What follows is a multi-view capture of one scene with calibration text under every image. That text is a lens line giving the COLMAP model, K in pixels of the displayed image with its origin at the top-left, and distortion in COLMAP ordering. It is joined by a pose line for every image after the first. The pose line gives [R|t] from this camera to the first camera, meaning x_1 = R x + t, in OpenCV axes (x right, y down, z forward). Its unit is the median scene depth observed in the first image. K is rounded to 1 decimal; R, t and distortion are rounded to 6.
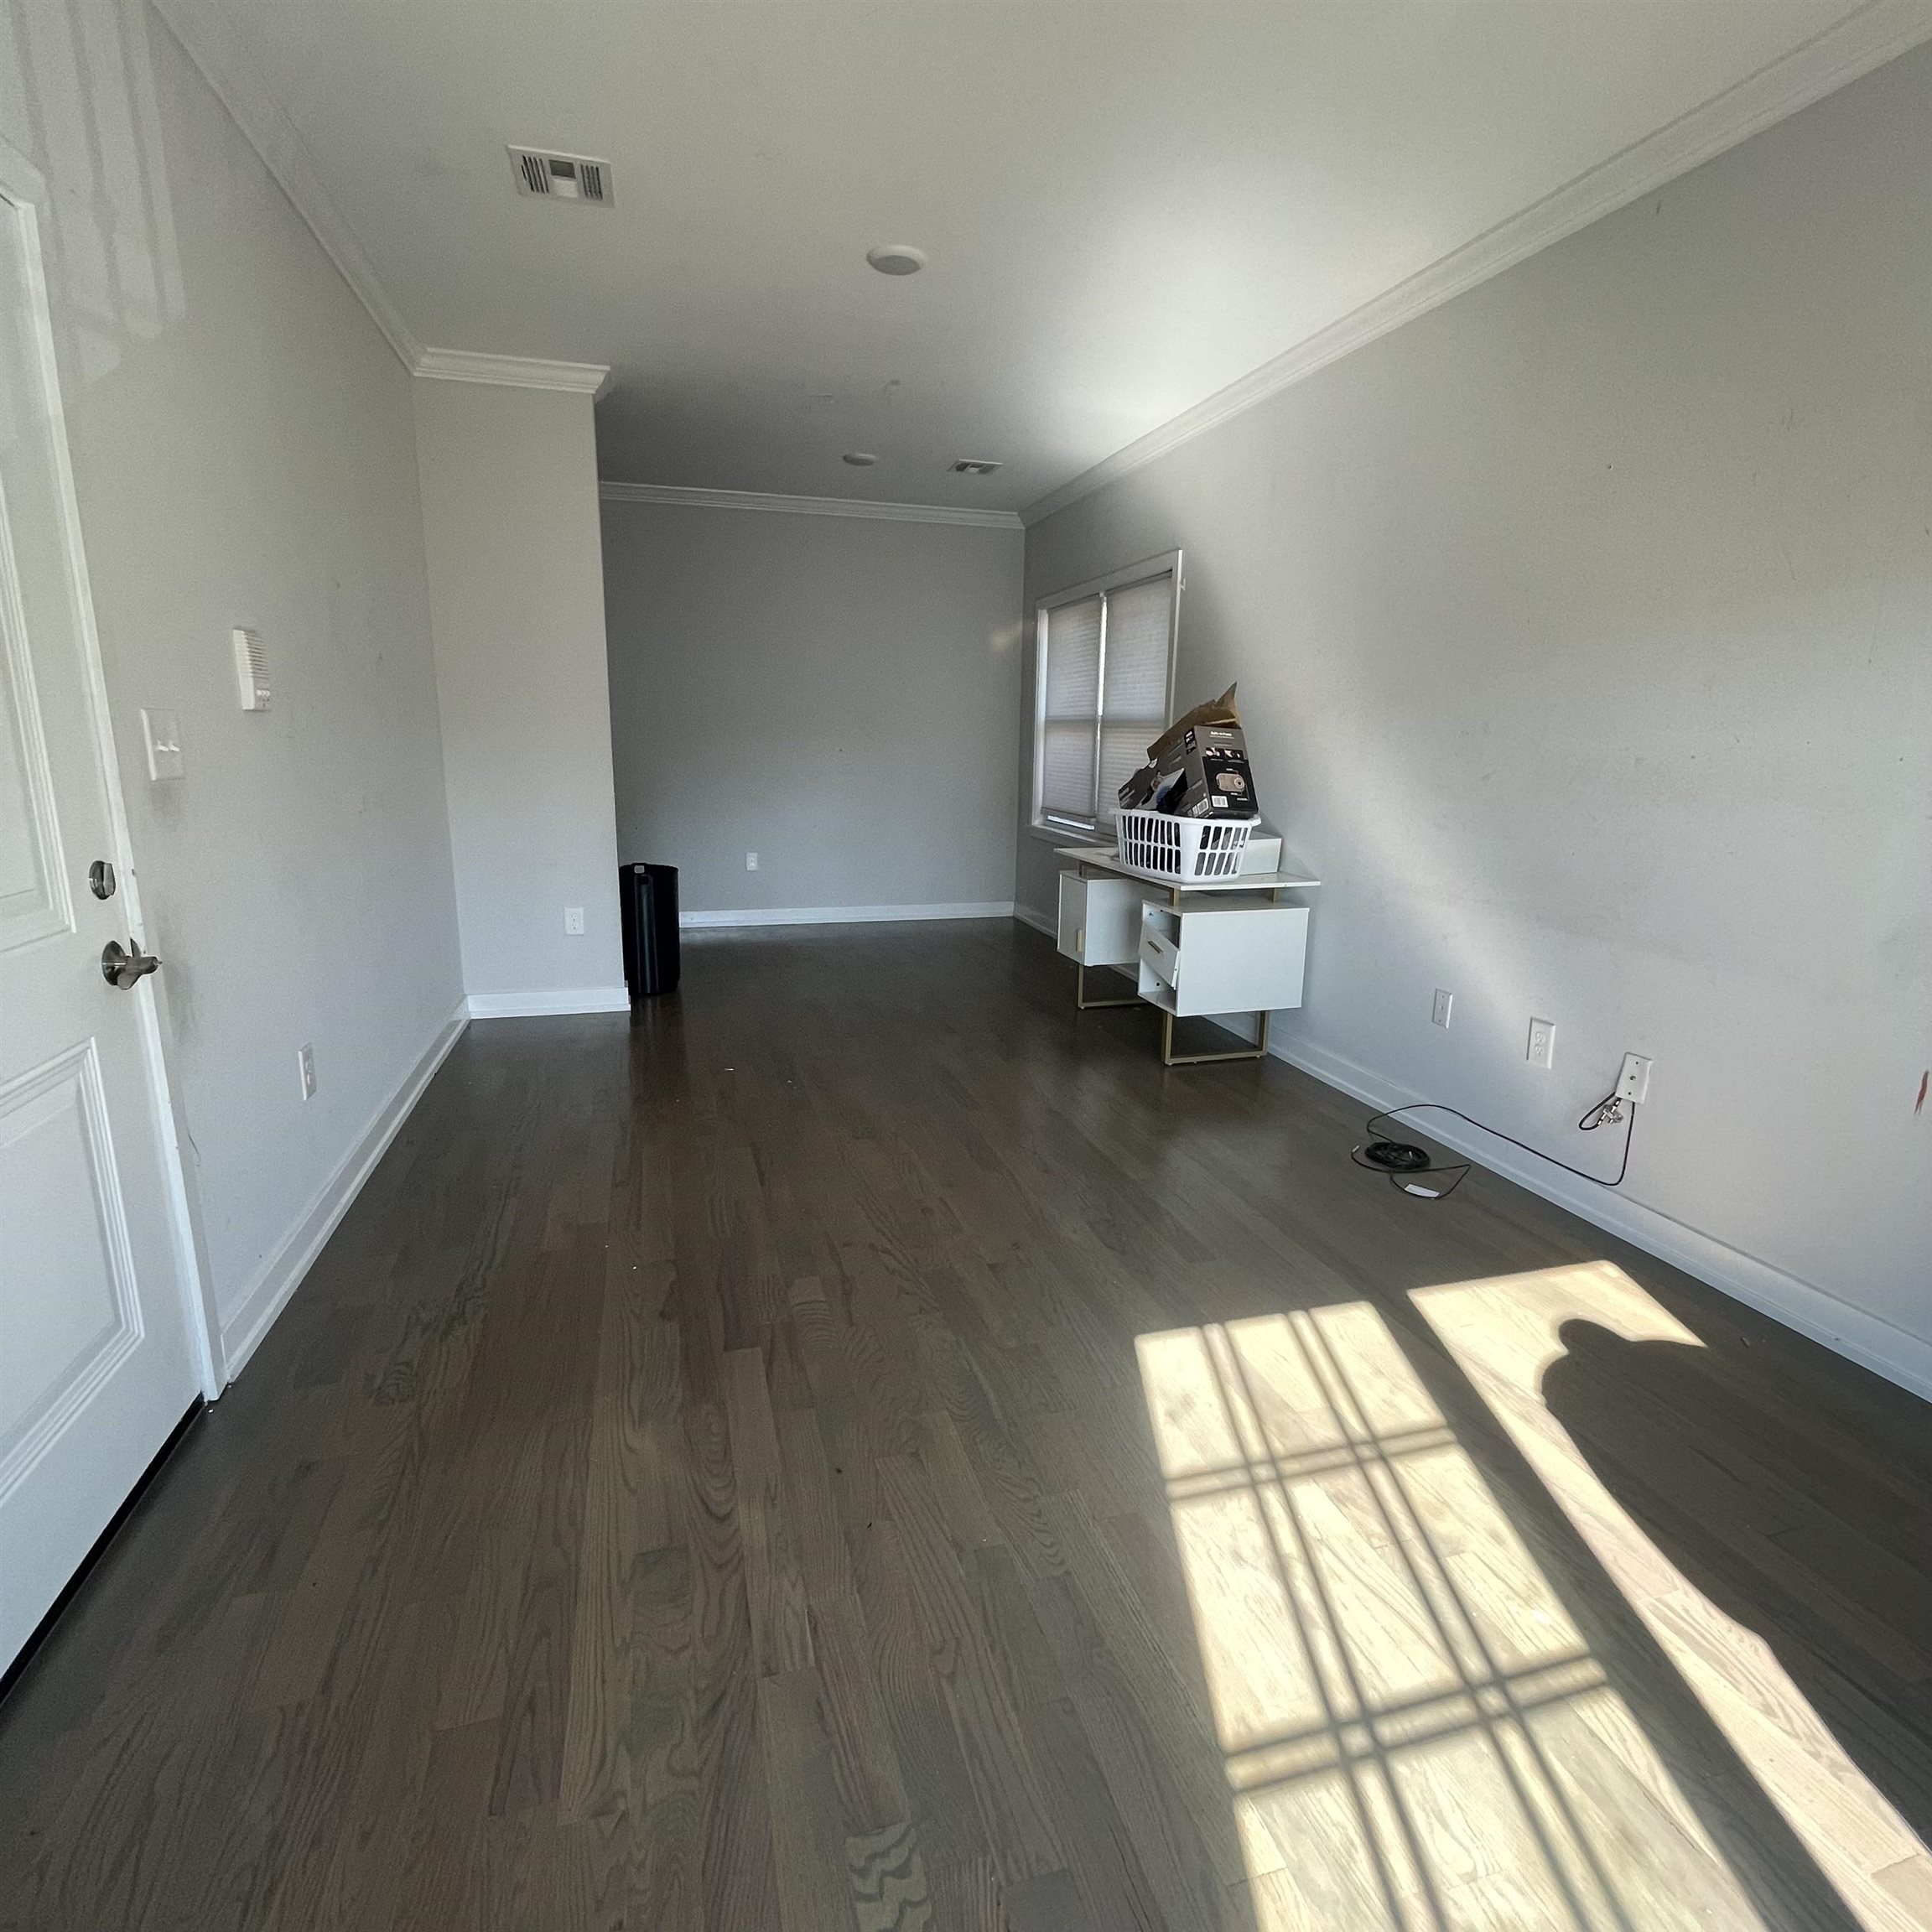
lens RADIAL K [[1043.4, 0, 962.4], [0, 1043.4, 960.7], [0, 0, 1]] dist [-0.035242, -0.001582]
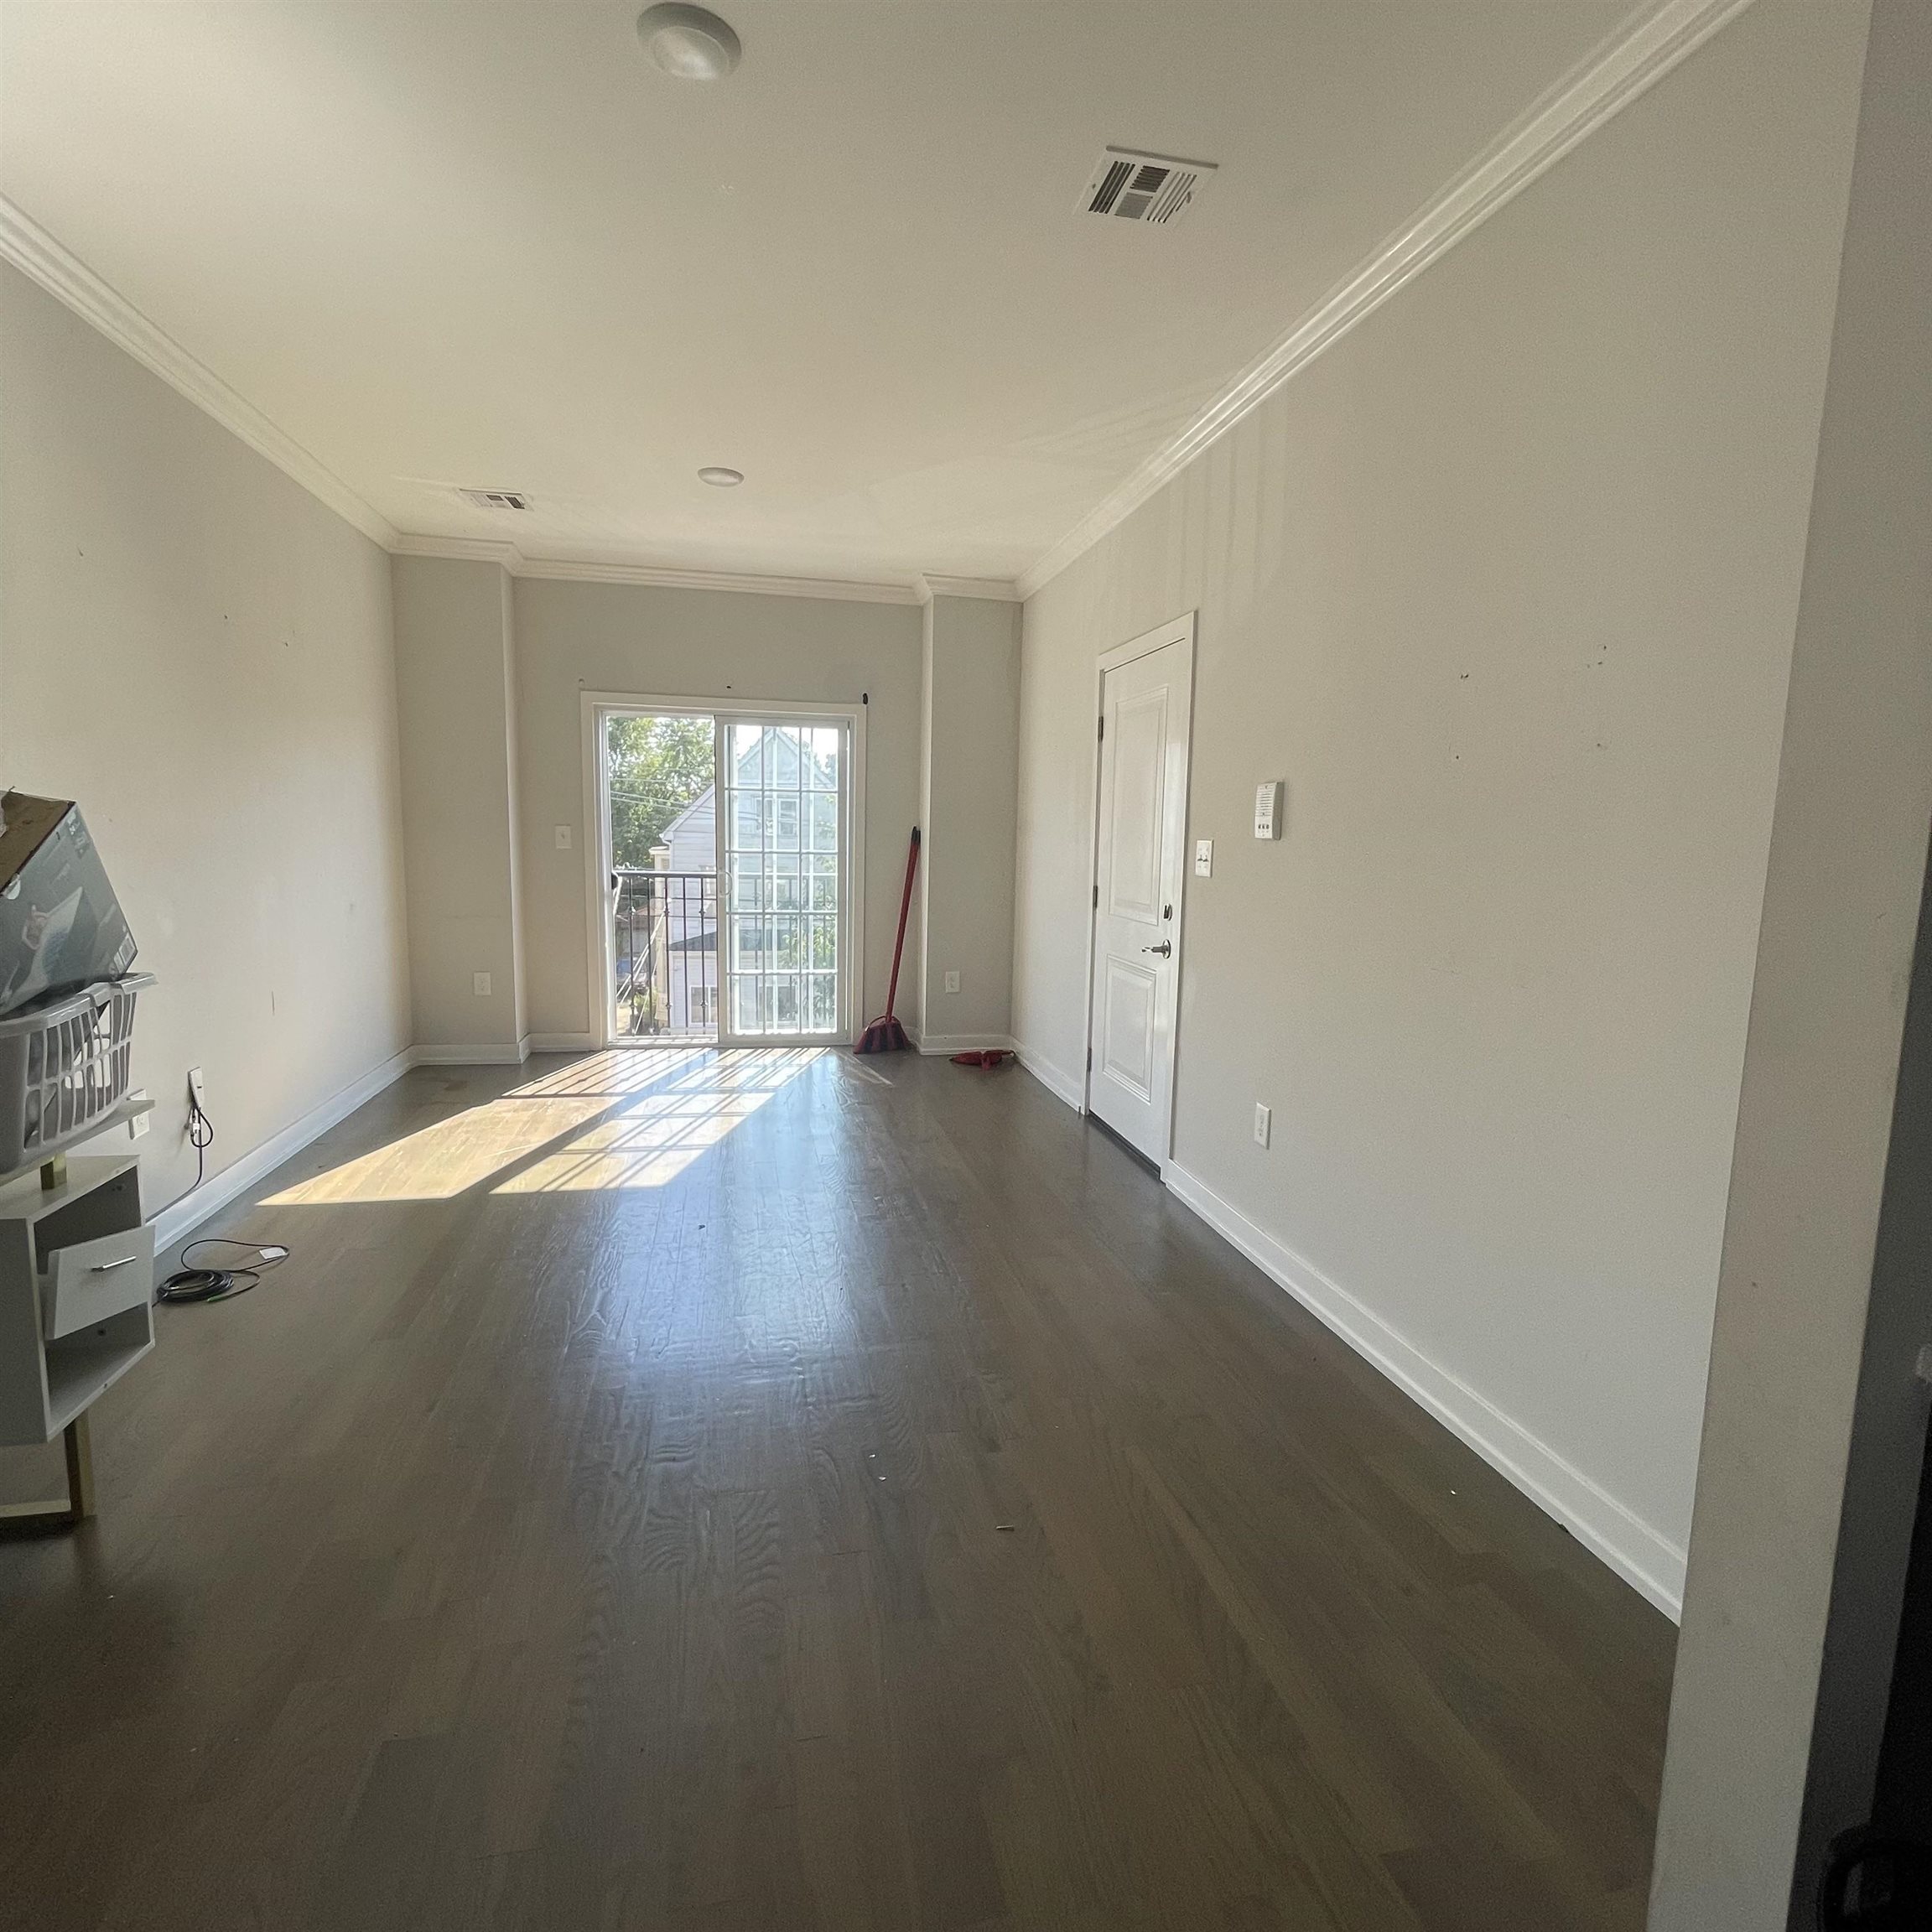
lens RADIAL K [[1043.4, 0, 965.0], [0, 1043.4, 962.5], [0, 0, 1]] dist [-0.035242, -0.001582]
pose [[-0.996468, -0.054172, 0.064165, -0.437889], [-0.029356, 0.940610, 0.338219, -0.603542], [-0.078676, 0.335140, -0.938878, 2.643938]]
